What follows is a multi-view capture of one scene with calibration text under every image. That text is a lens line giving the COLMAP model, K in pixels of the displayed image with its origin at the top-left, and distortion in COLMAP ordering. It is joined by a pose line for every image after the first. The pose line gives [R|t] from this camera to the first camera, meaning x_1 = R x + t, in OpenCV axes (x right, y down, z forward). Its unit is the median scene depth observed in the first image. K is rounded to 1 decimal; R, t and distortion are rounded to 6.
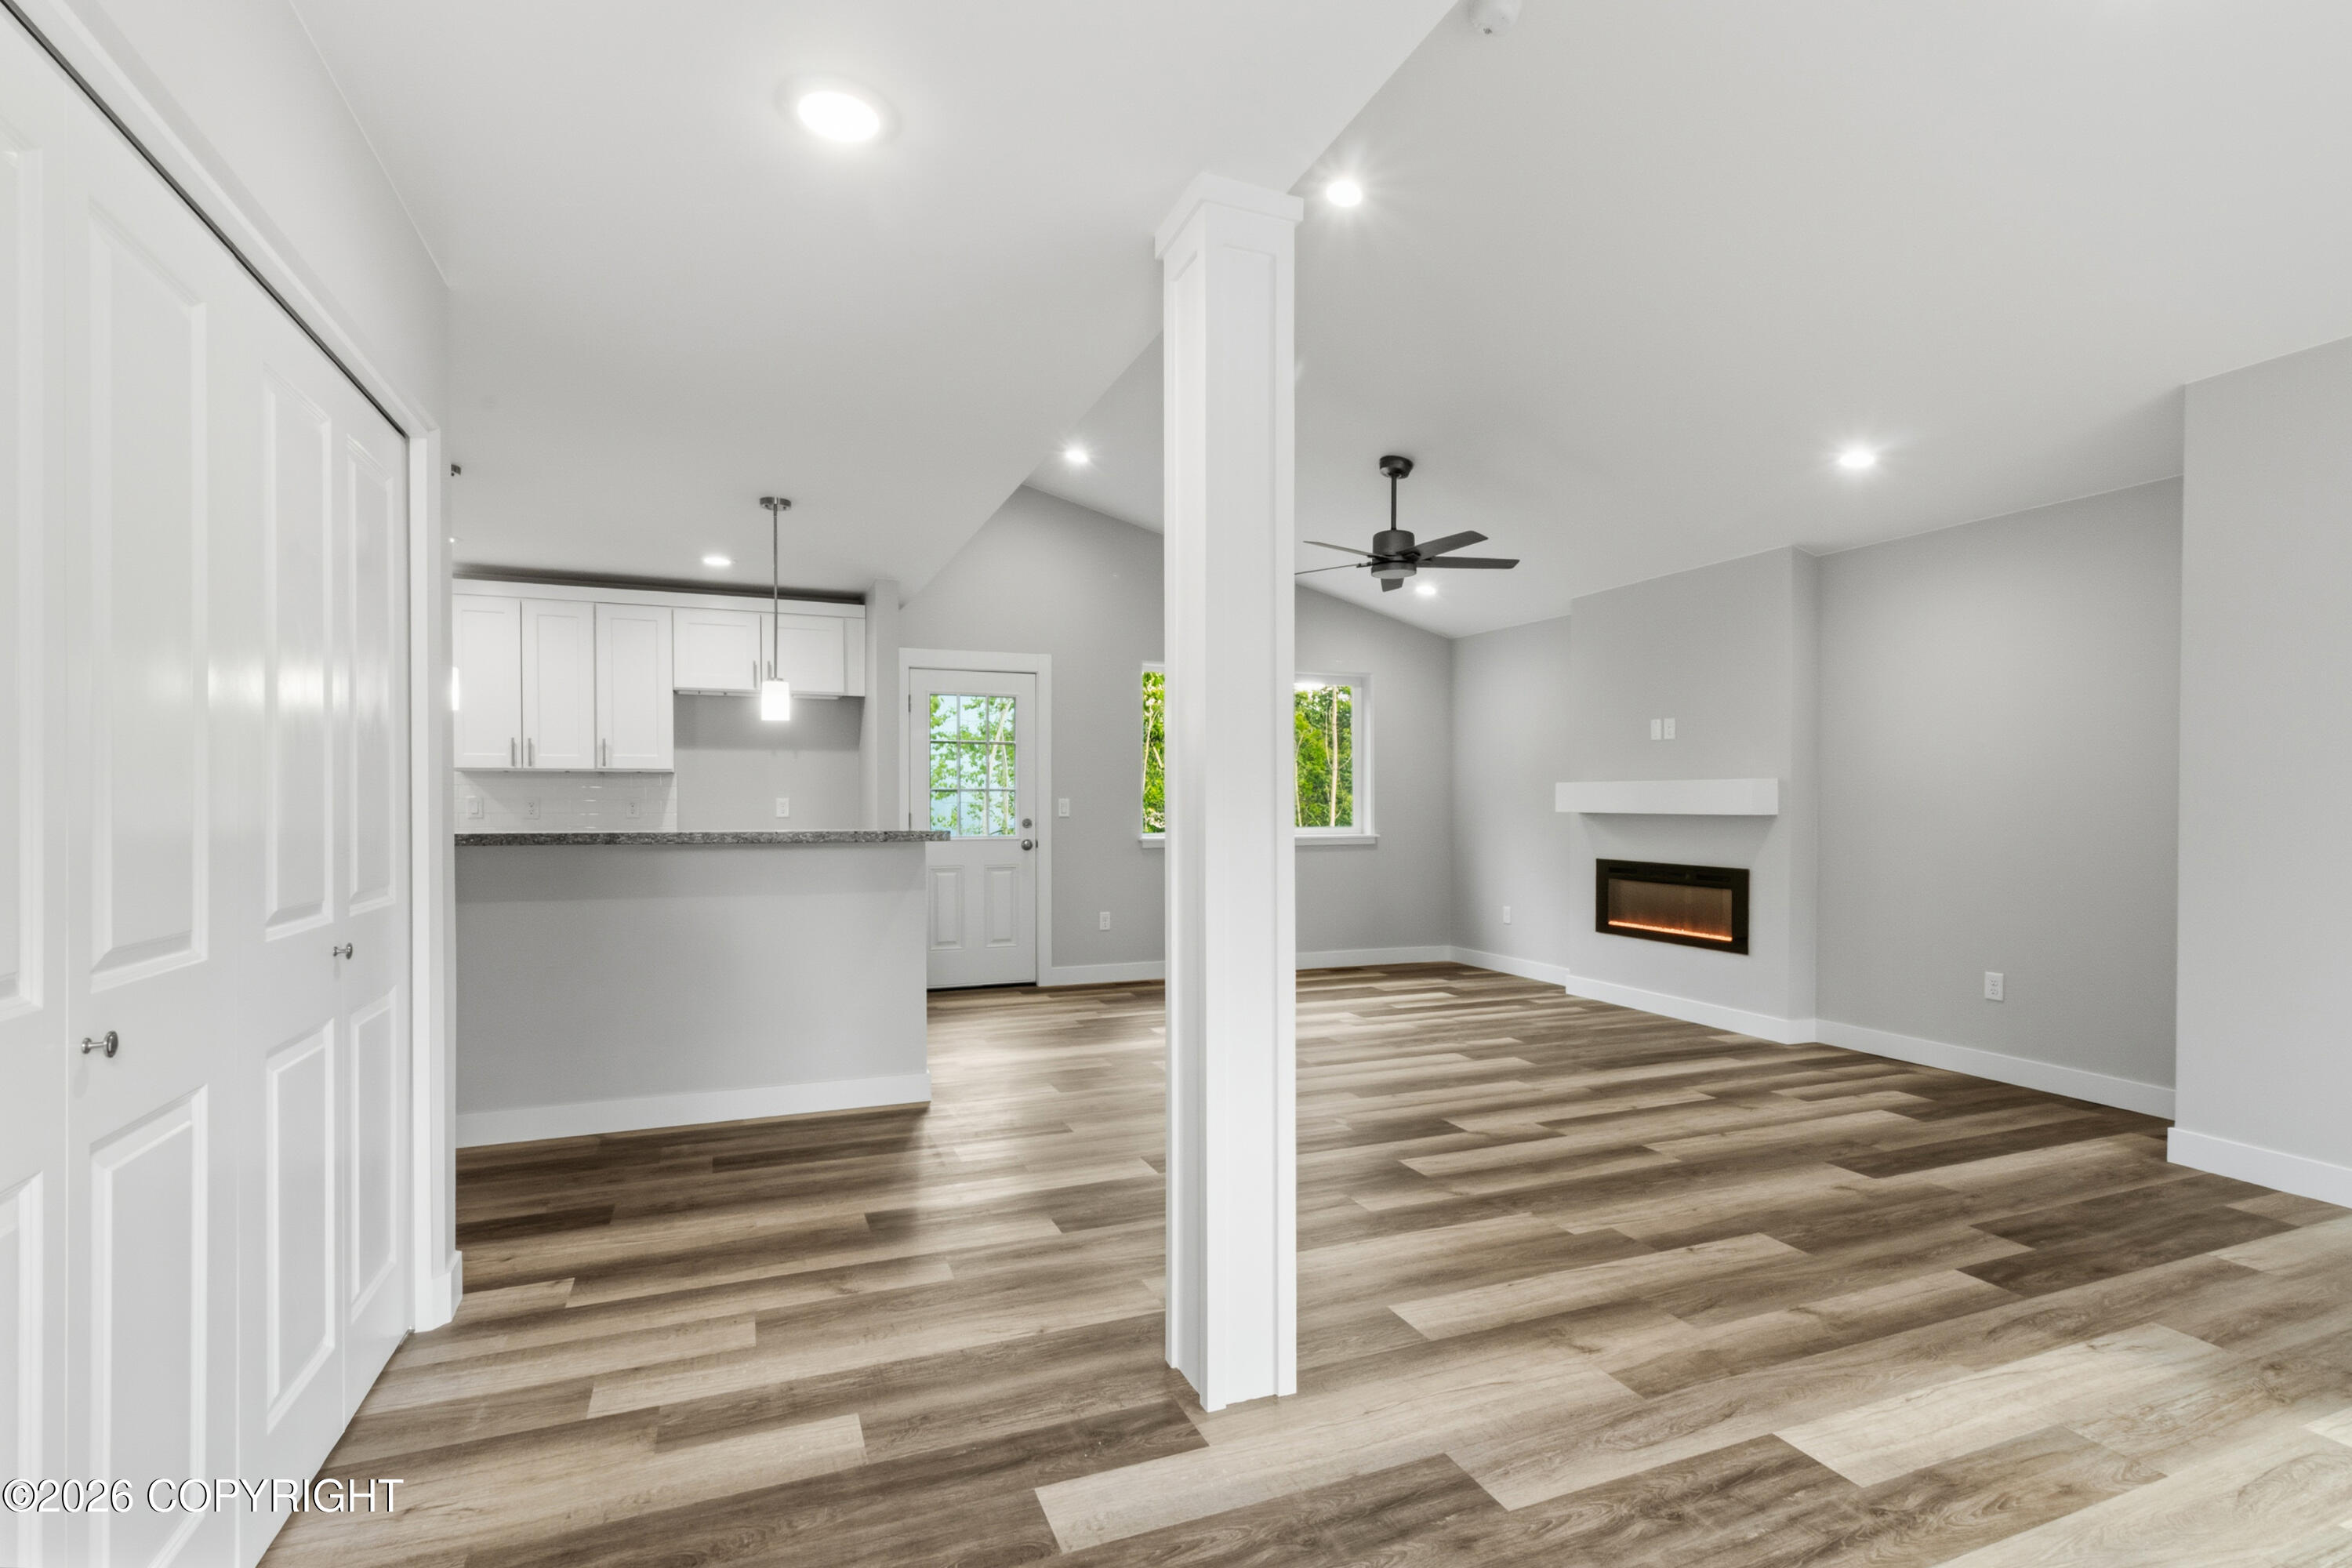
lens RADIAL K [[1097.4, 0, 1155.8], [0, 1097.4, 816.1], [0, 0, 1]] dist [0.003263, -0.000079]
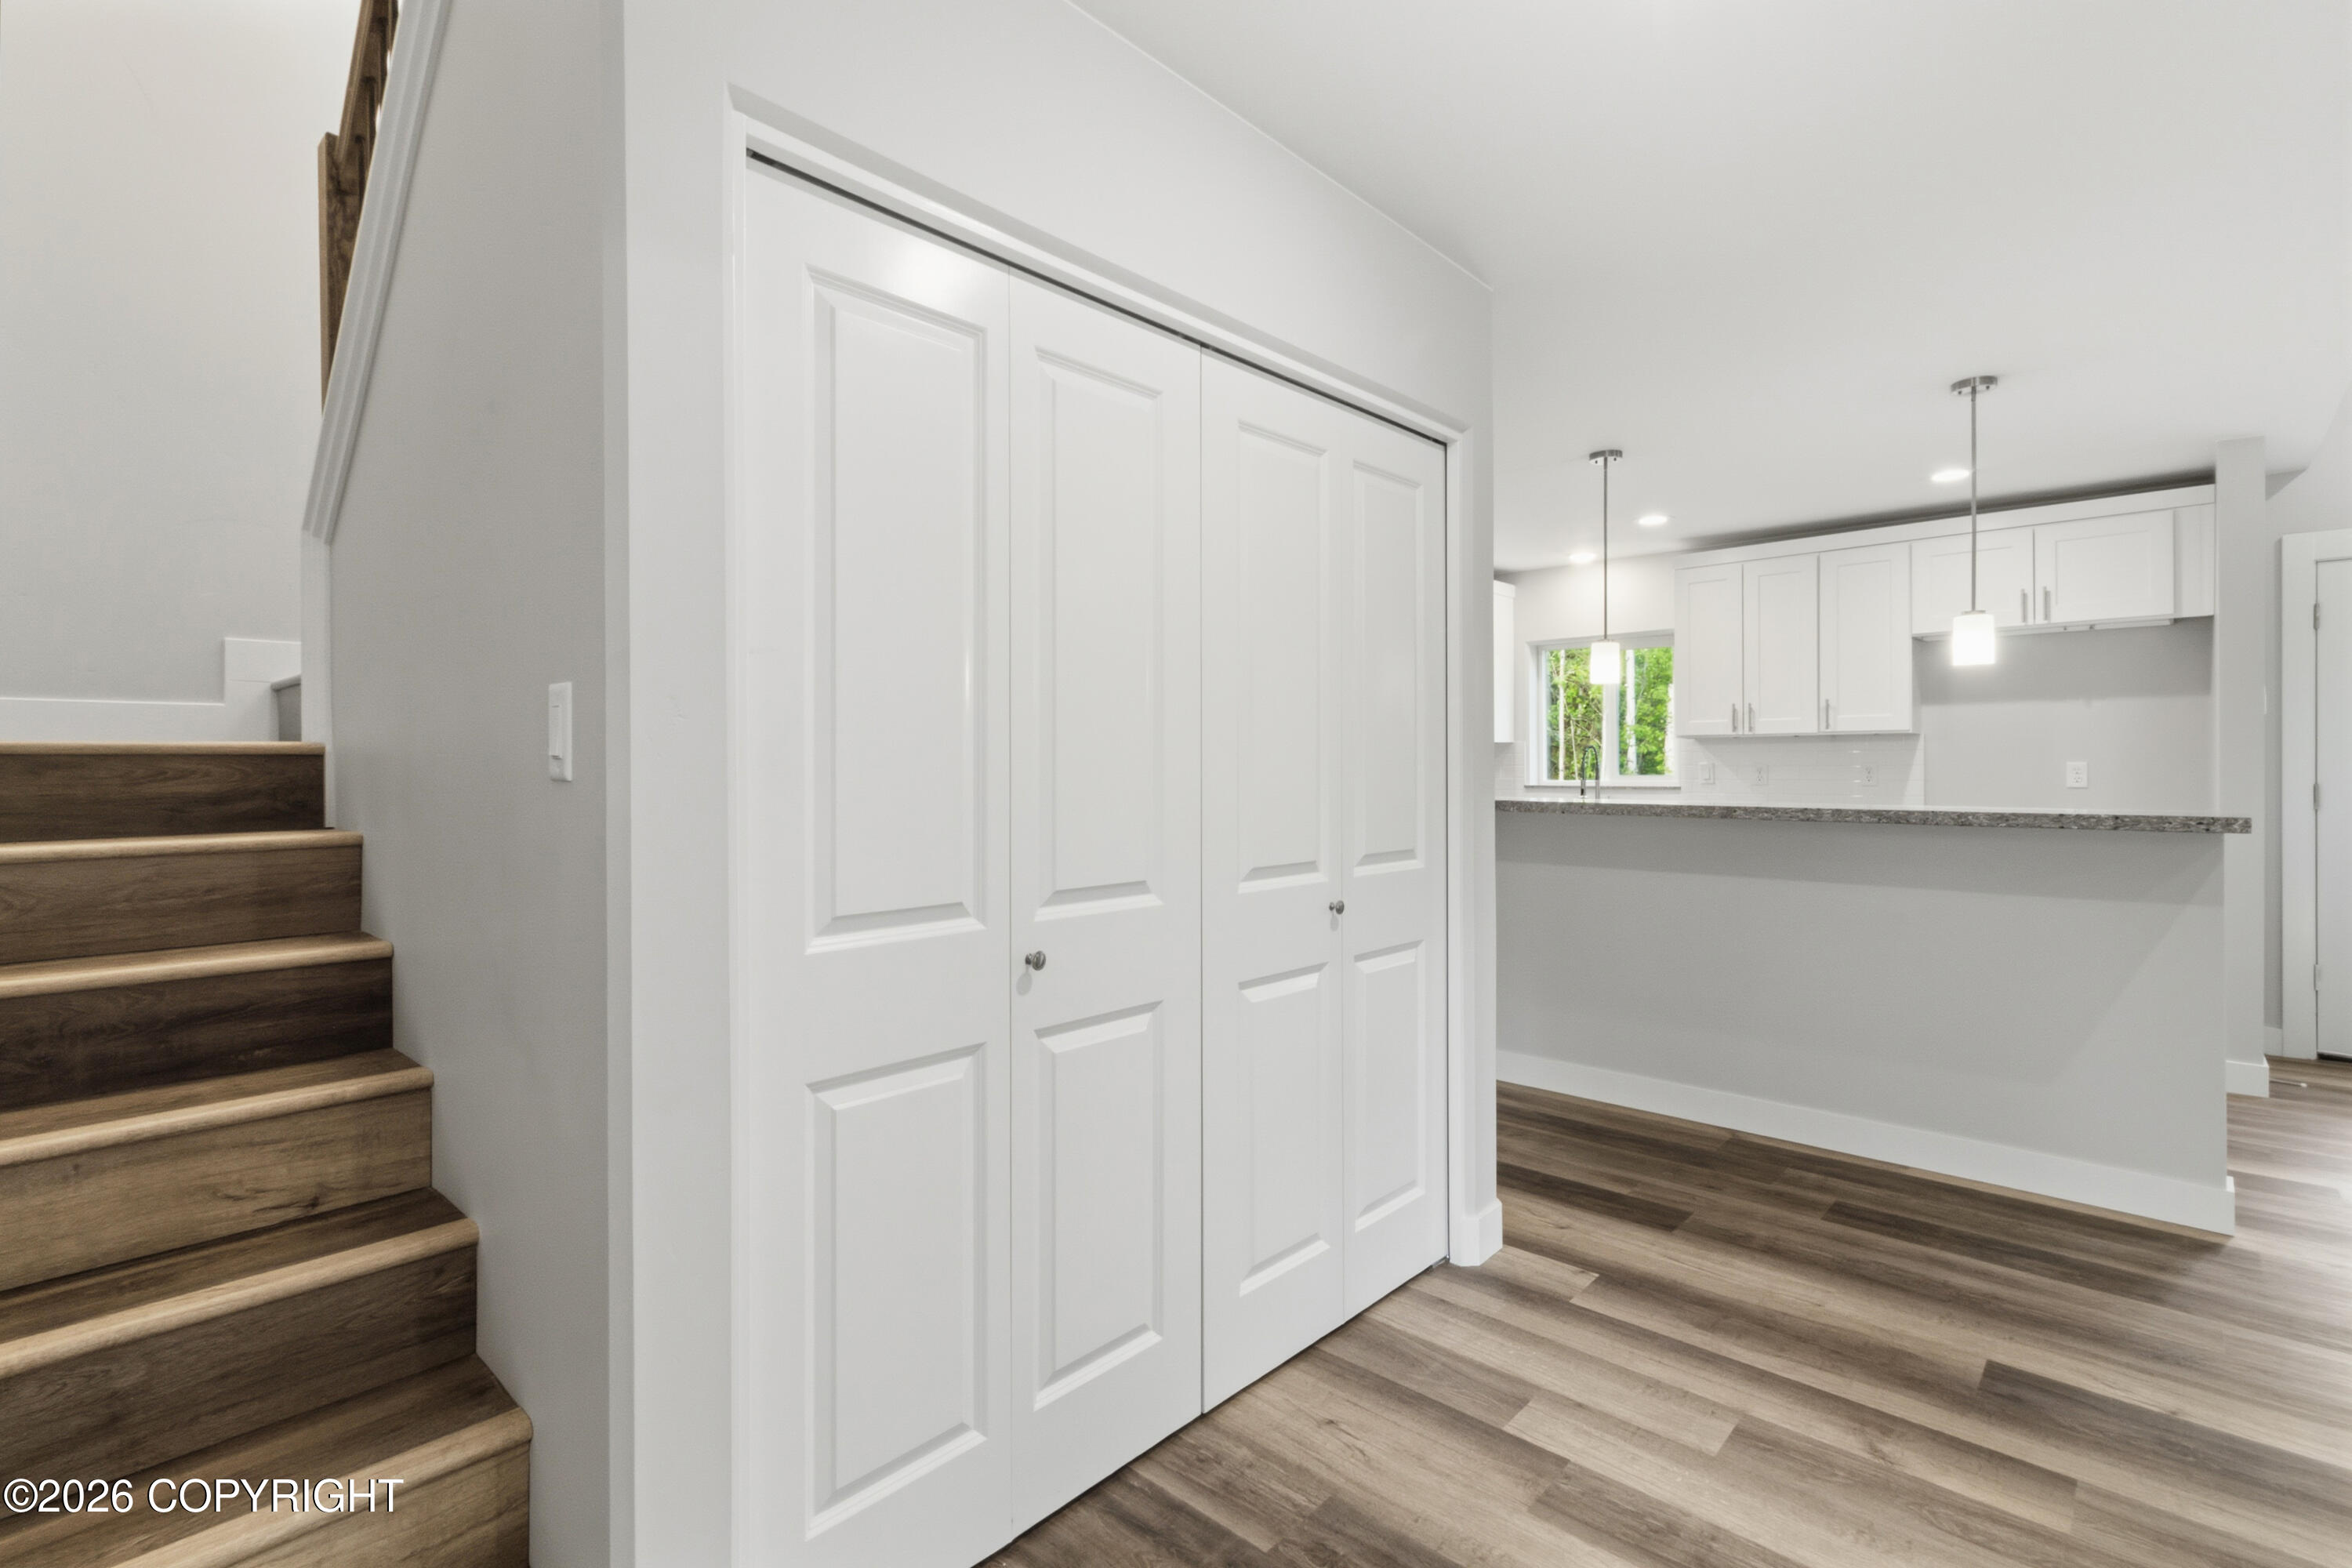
lens RADIAL K [[1068.6, 0, 1174.1], [0, 1068.6, 773.2], [0, 0, 1]] dist [0.003759, 0.000109]
pose [[0.431586, 0.003073, -0.902067, 0.118223], [-0.005947, 0.999982, 0.000561, -0.010434], [0.902052, 0.005122, 0.431597, 0.211218]]
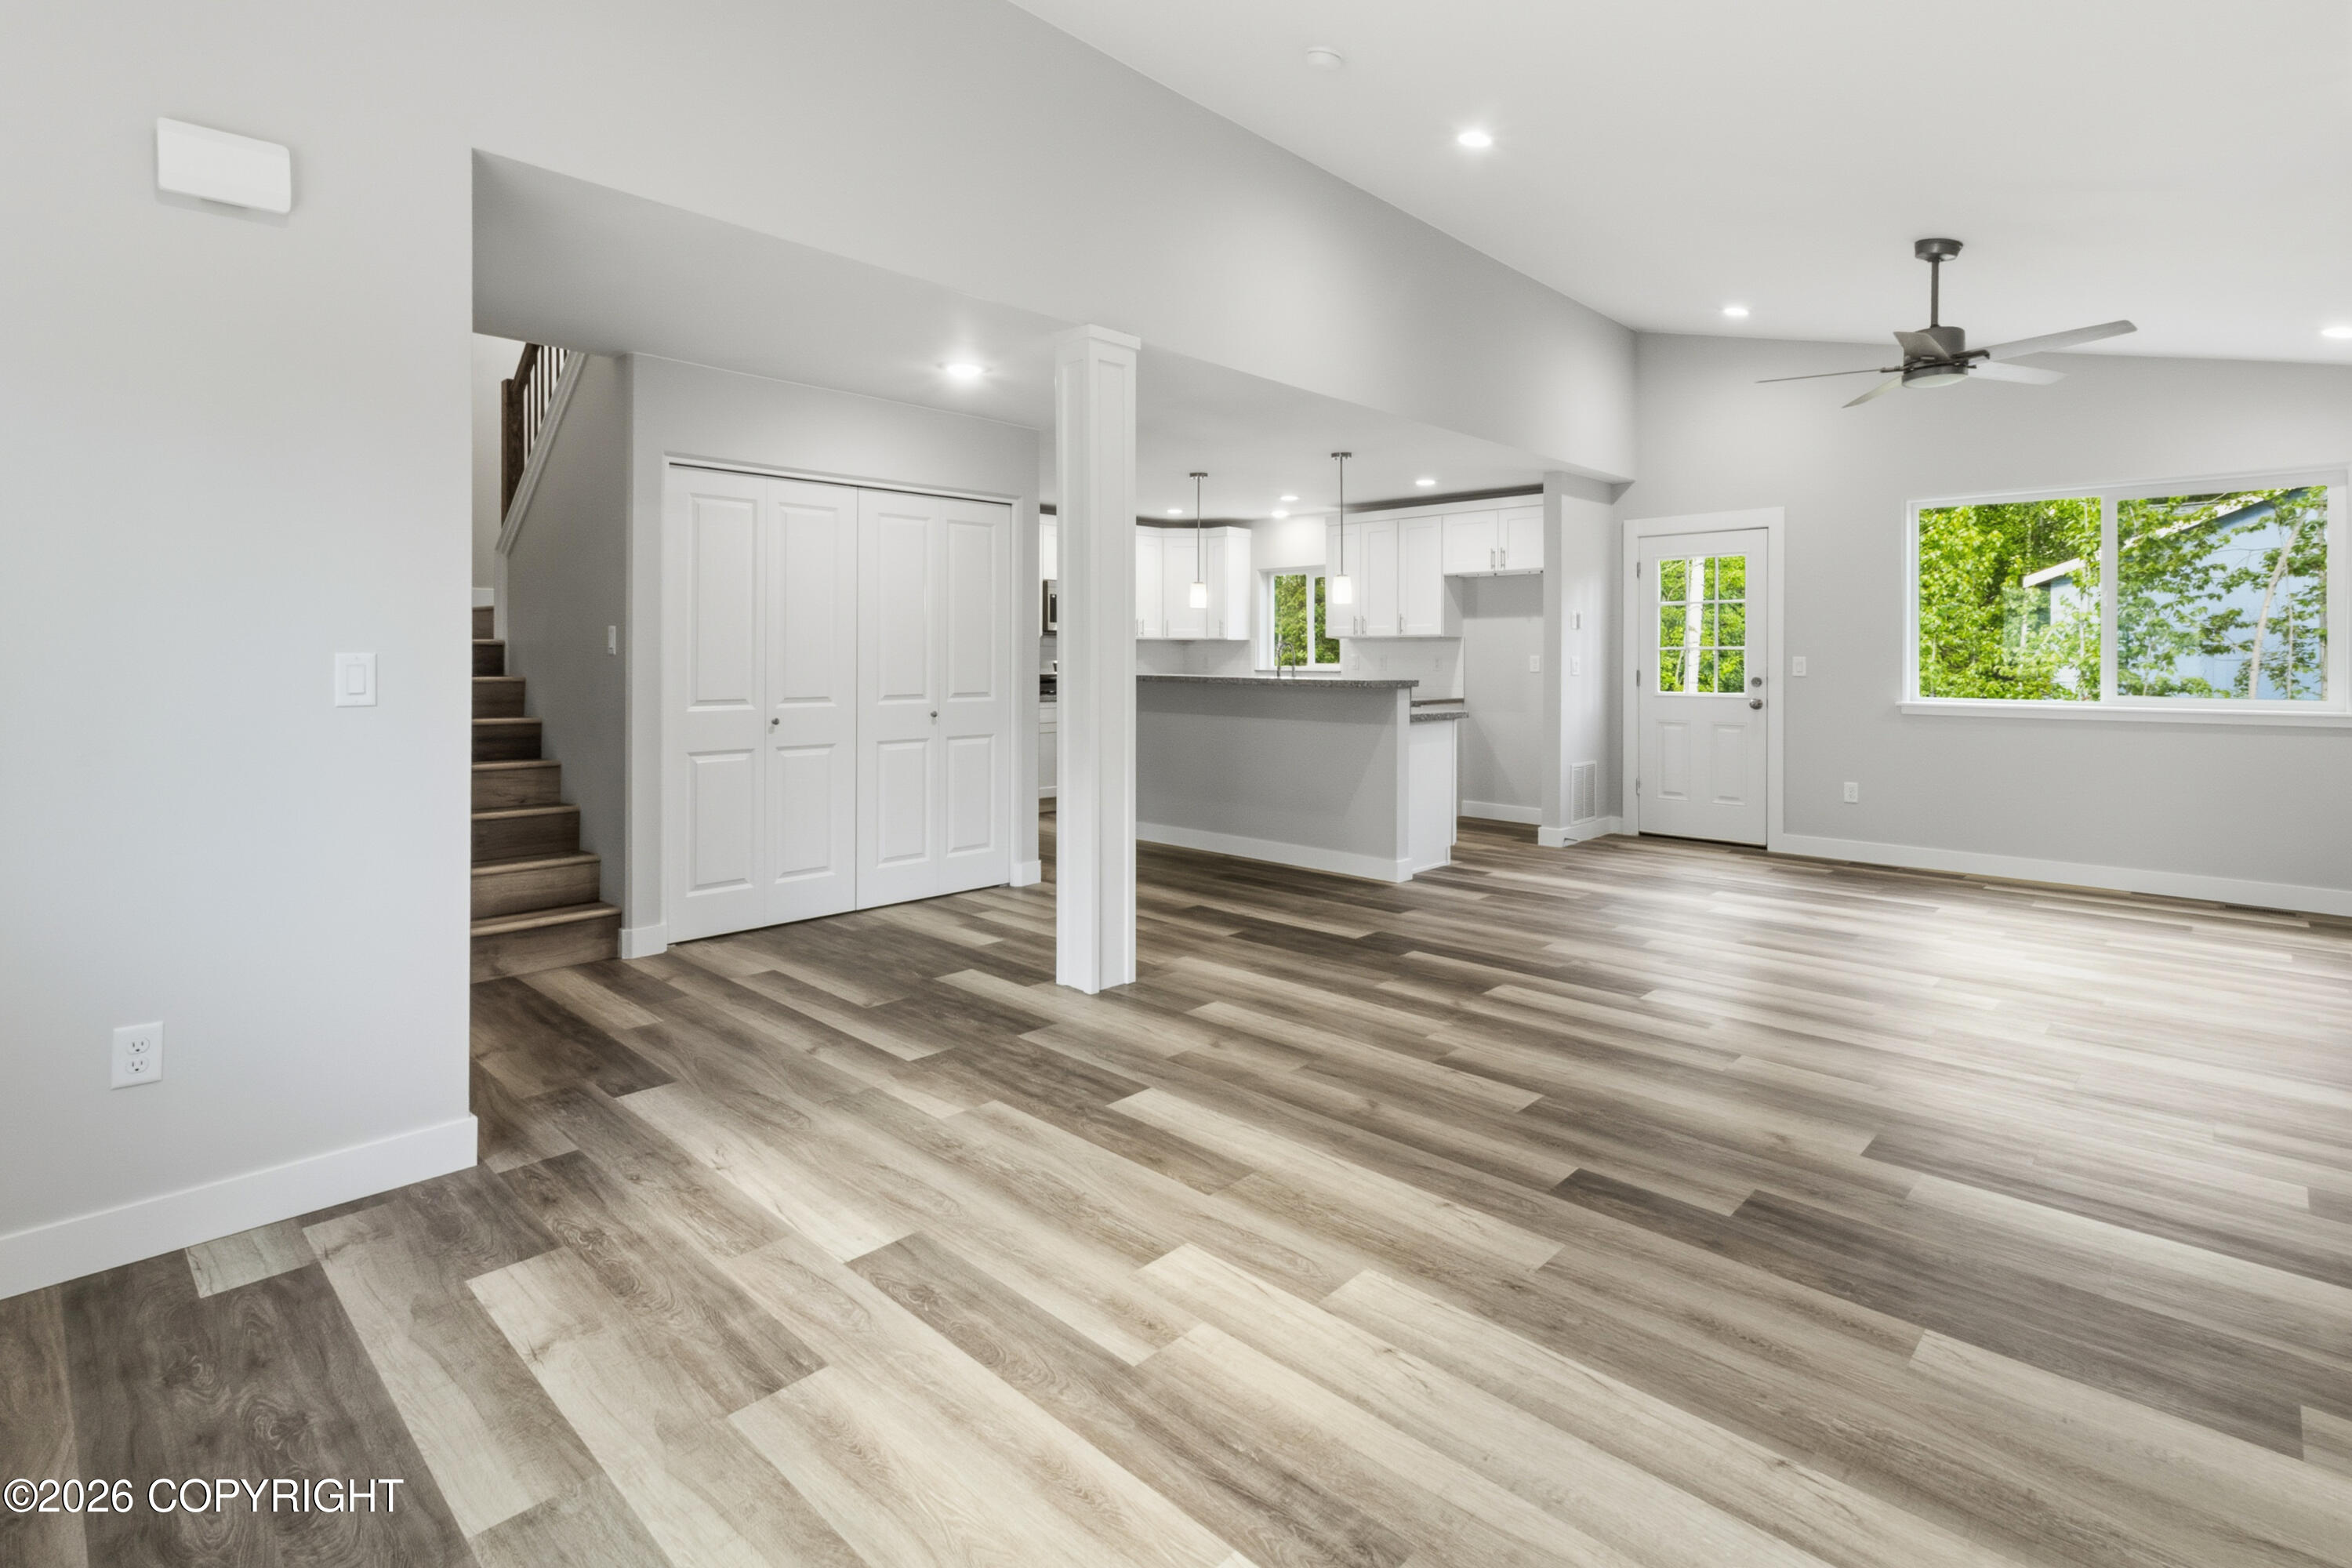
lens RADIAL K [[1108.0, 0, 1176.3], [0, 1108.0, 660.6], [0, 0, 1]] dist [-0.004047, -0.000030]
pose [[0.415340, 0.004661, -0.909654, 1.163428], [-0.014534, 0.999893, -0.001513, -0.007081], [0.909550, 0.013850, 0.415363, 0.243032]]
